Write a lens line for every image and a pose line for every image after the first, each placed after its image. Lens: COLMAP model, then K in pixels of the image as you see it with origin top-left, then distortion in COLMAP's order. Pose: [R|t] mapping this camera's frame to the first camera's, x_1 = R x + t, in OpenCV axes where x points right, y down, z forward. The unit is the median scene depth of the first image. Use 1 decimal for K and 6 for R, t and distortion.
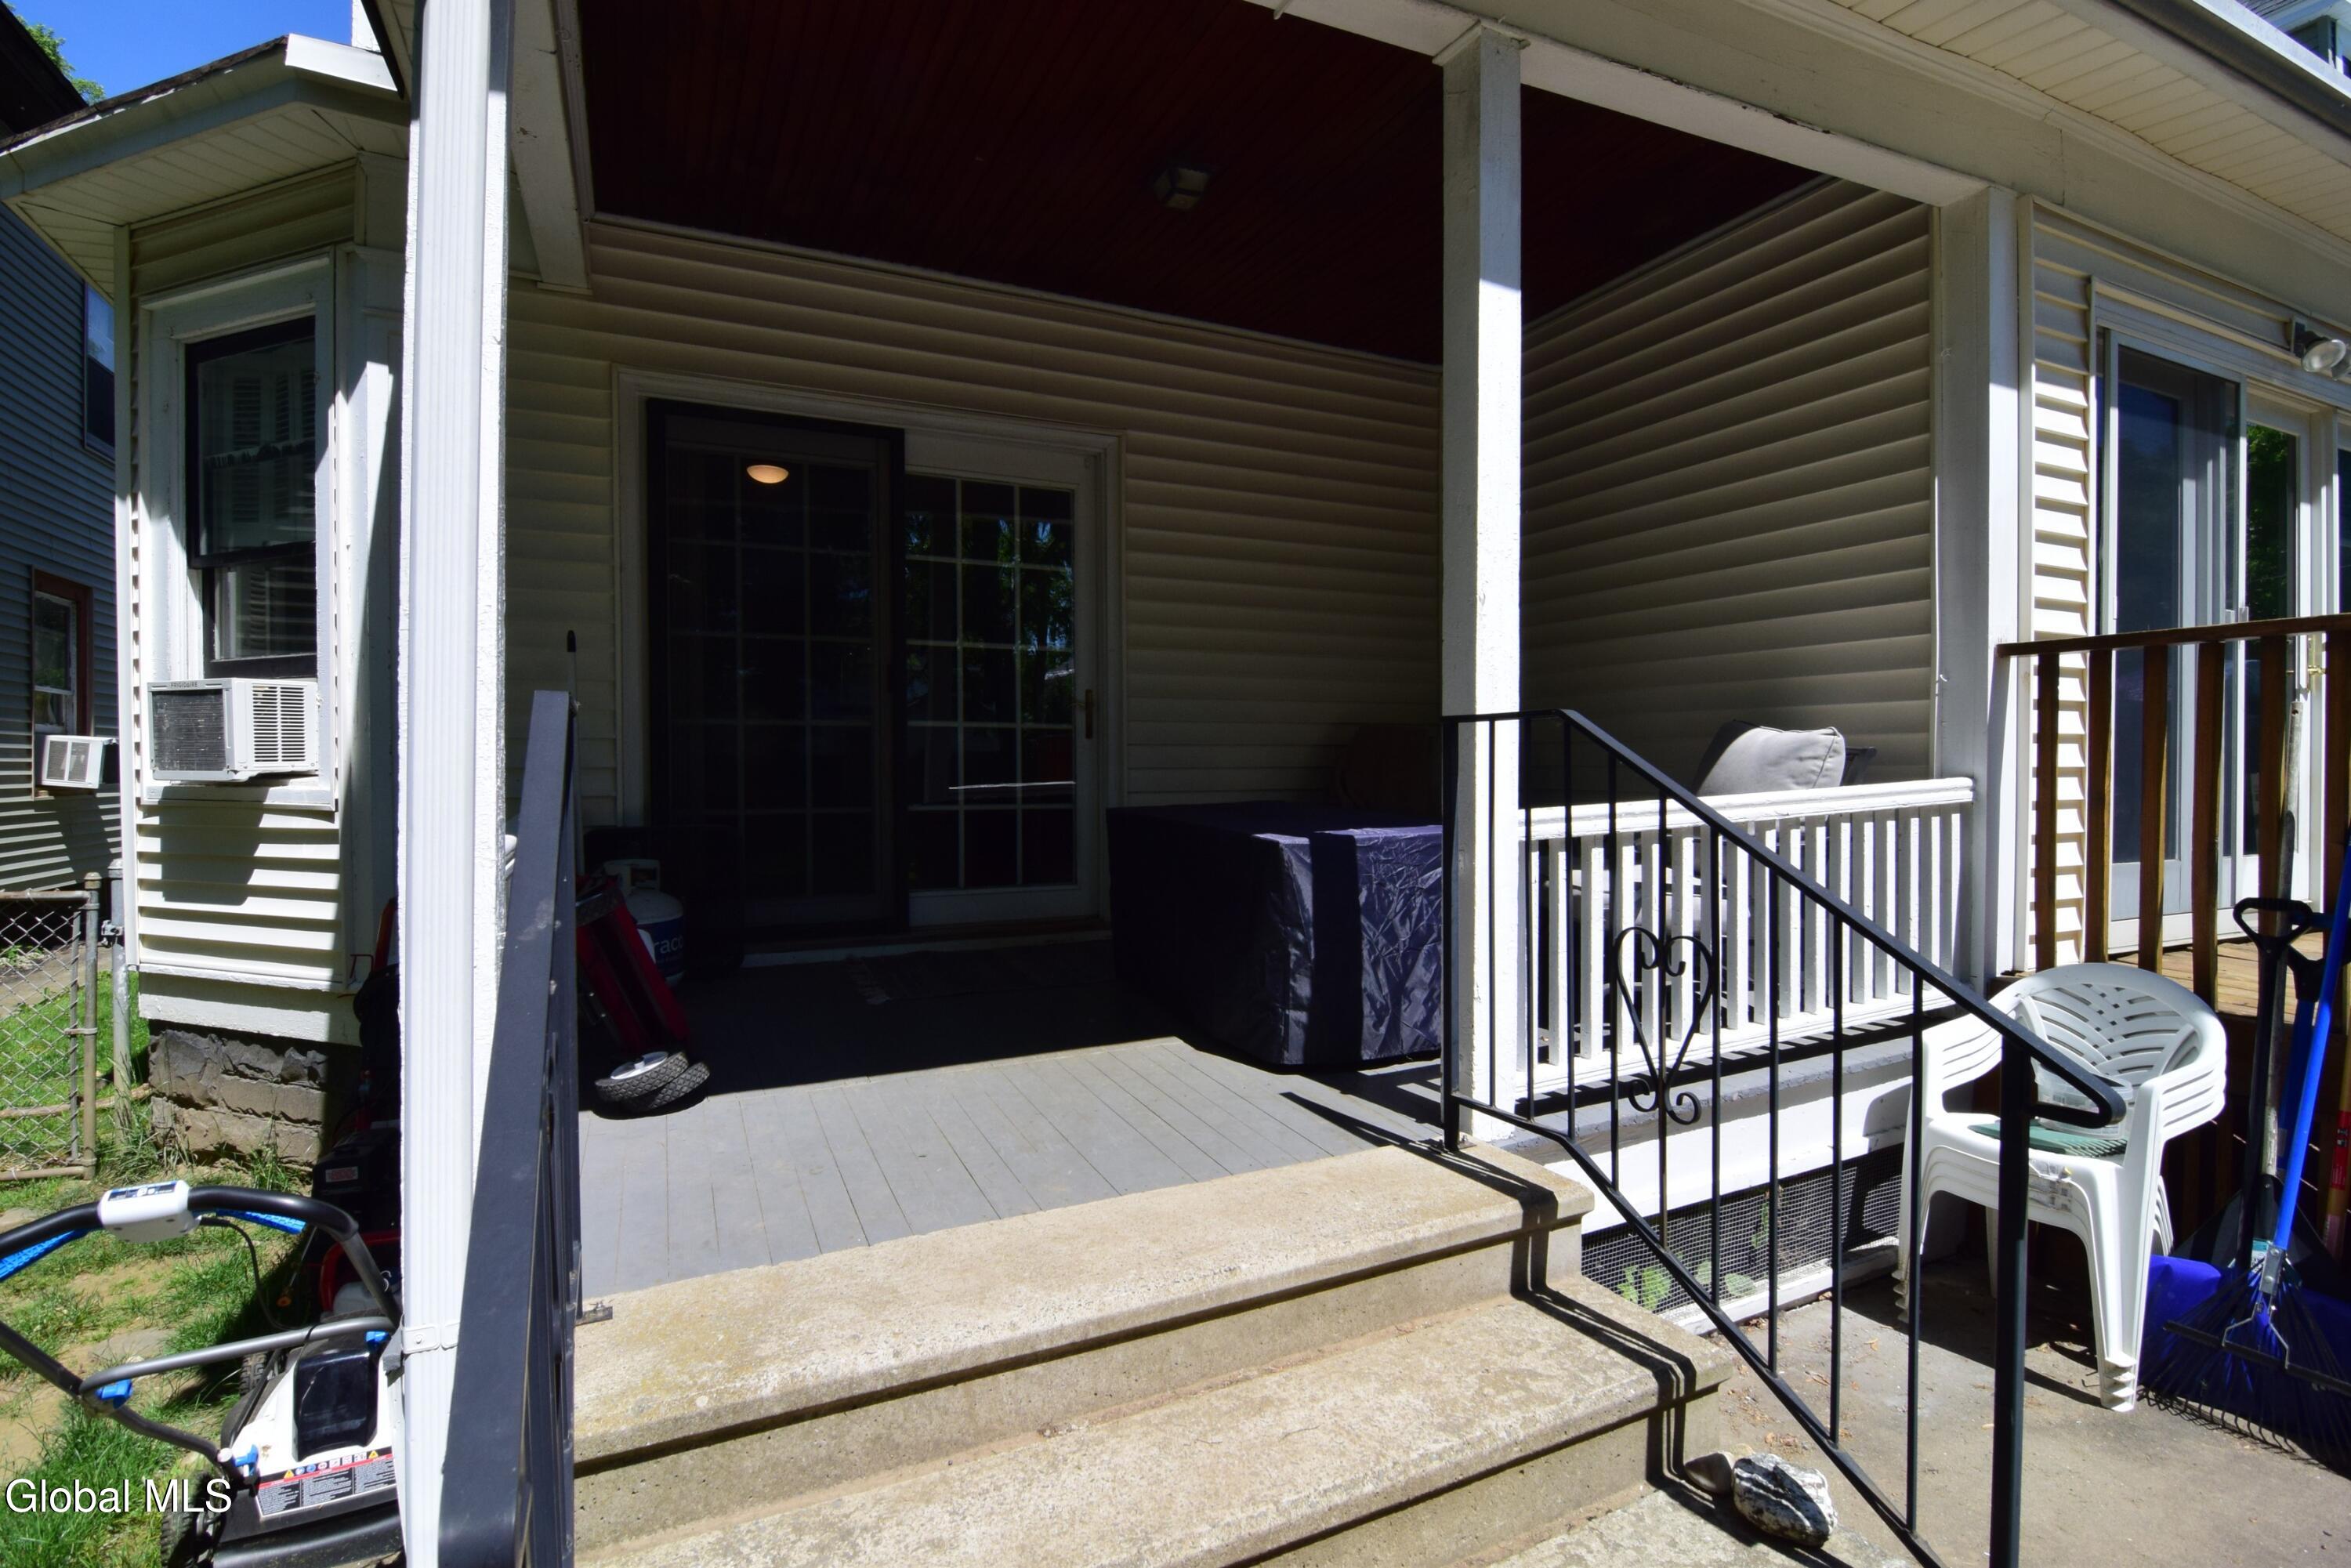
lens RADIAL K [[1136.3, 0, 1173.5], [0, 1136.3, 784.6], [0, 0, 1]] dist [-0.009865, -0.007823]
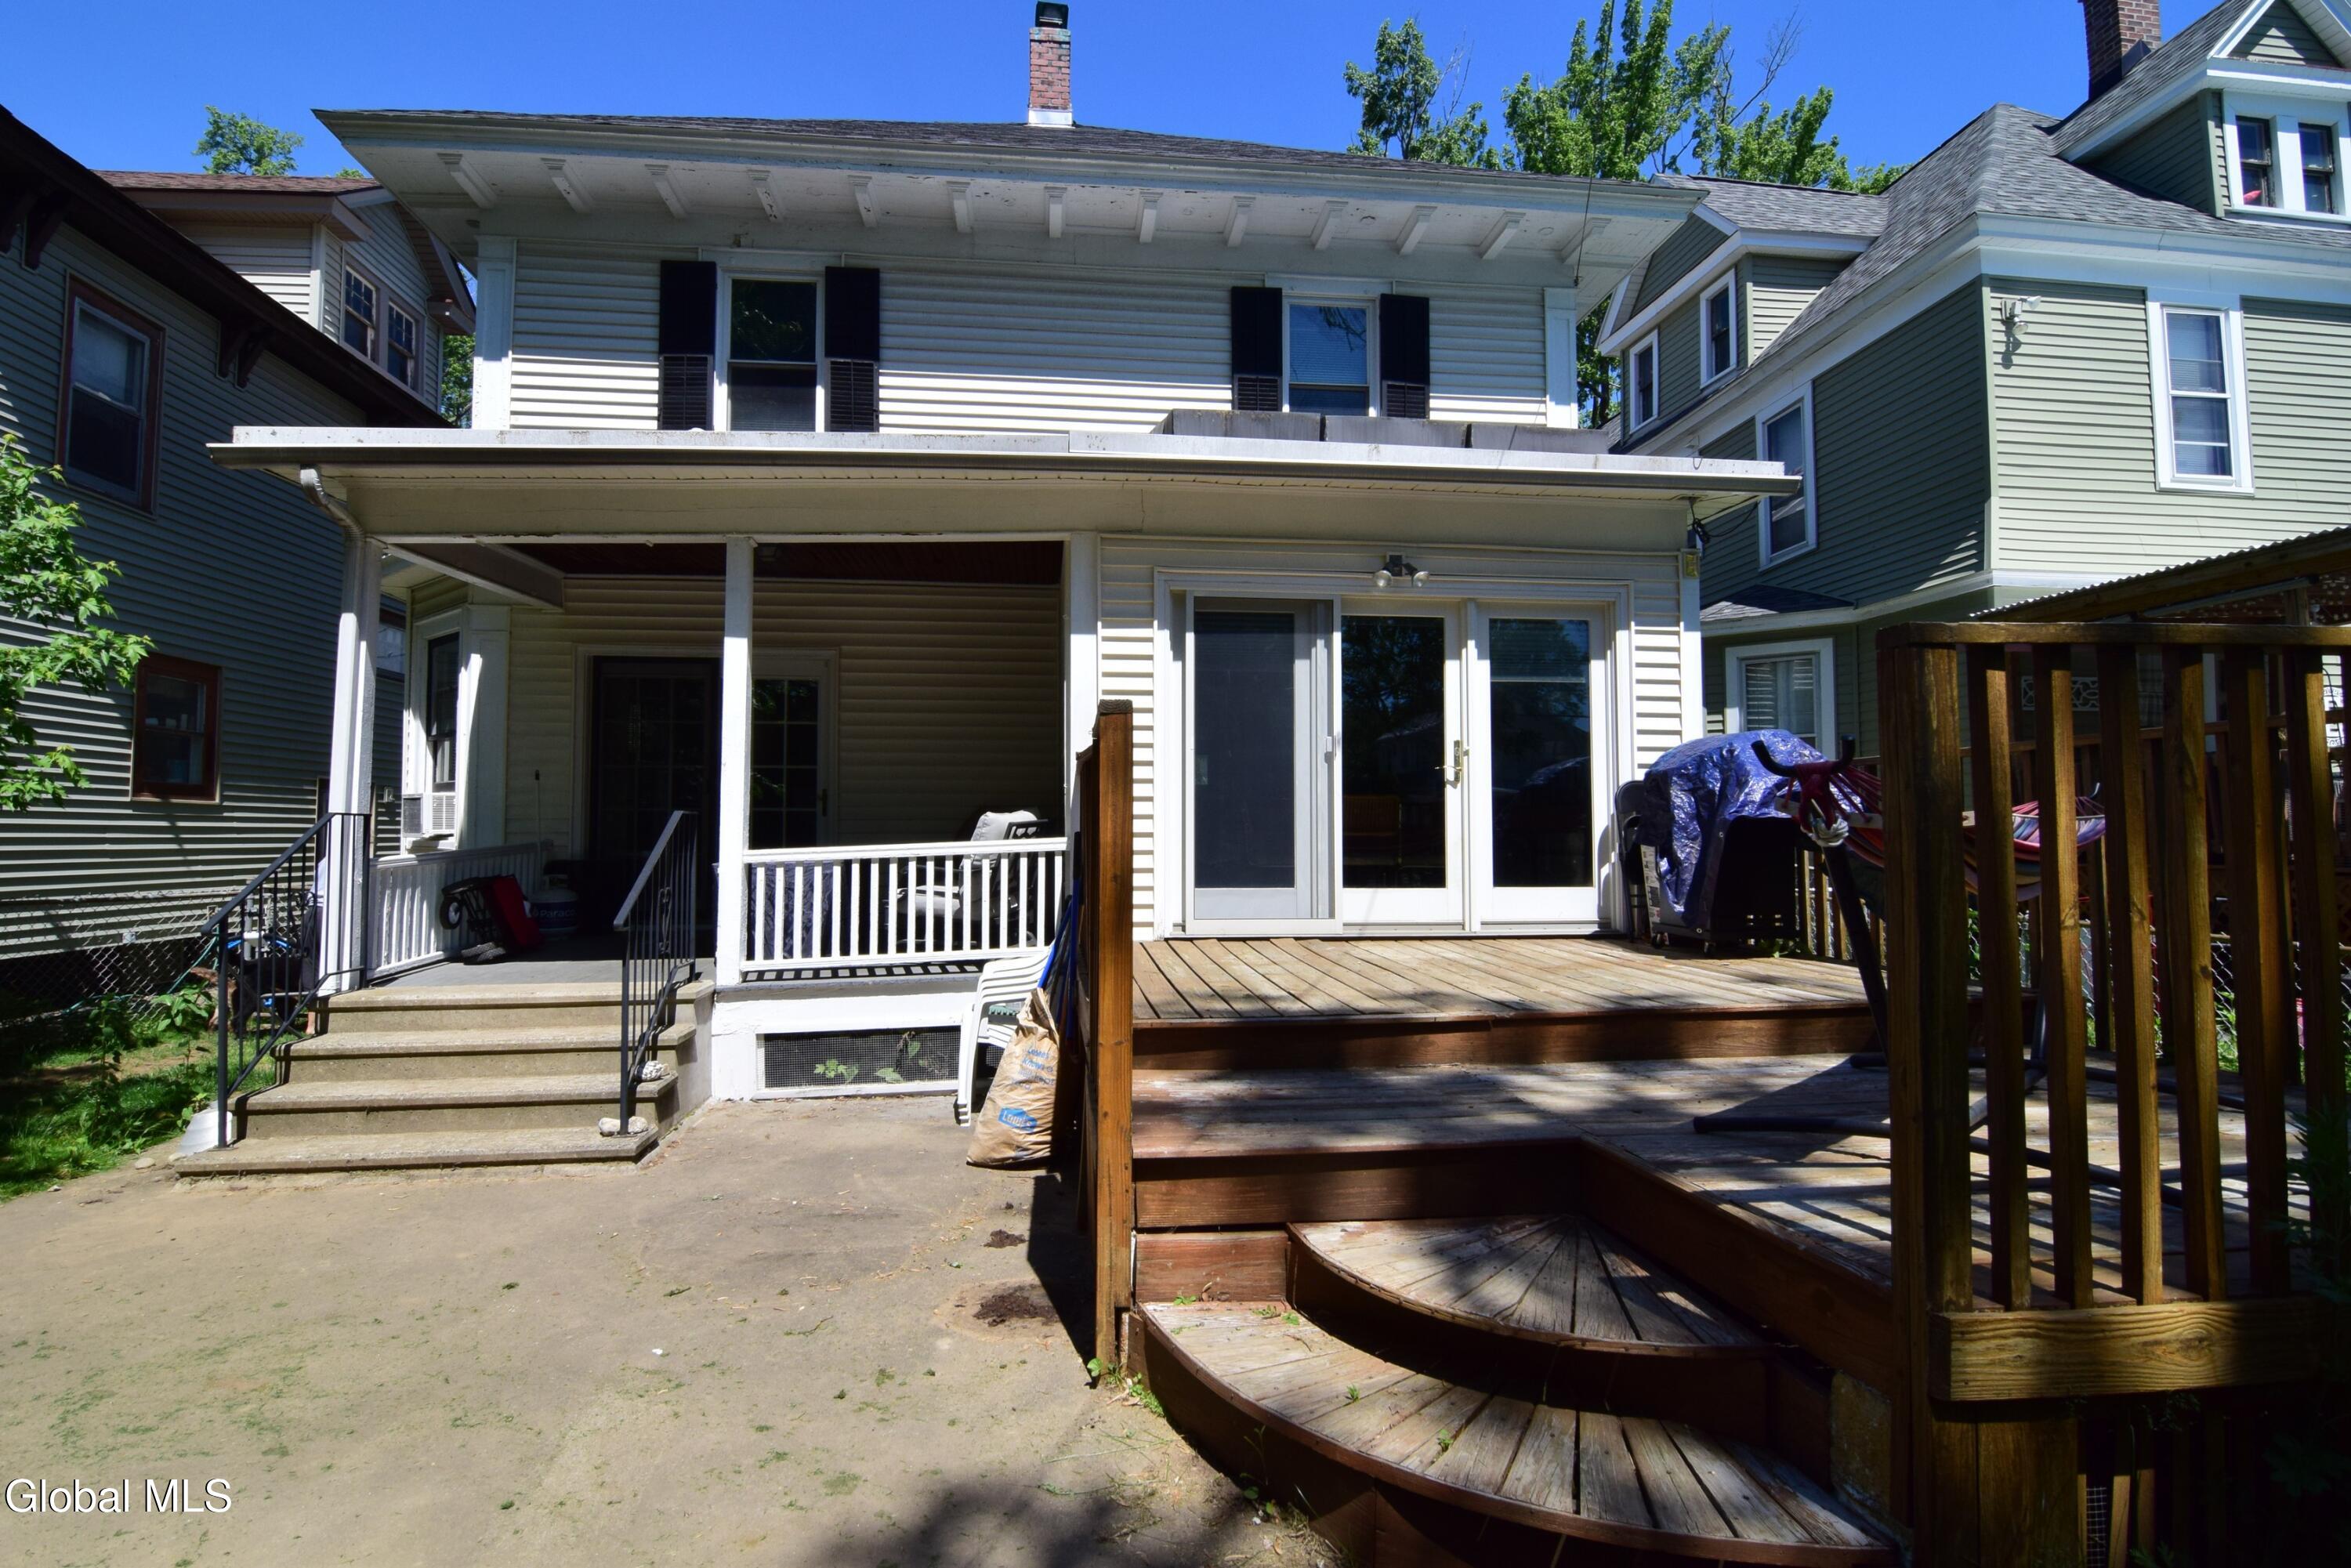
lens RADIAL K [[1136.3, 0, 1173.5], [0, 1136.3, 784.6], [0, 0, 1]] dist [-0.009865, -0.007823]
pose [[0.950429, -0.012416, -0.310694, 1.301214], [-0.006494, 0.998192, -0.059757, 0.016717], [0.310875, 0.058812, 0.948630, -0.695618]]
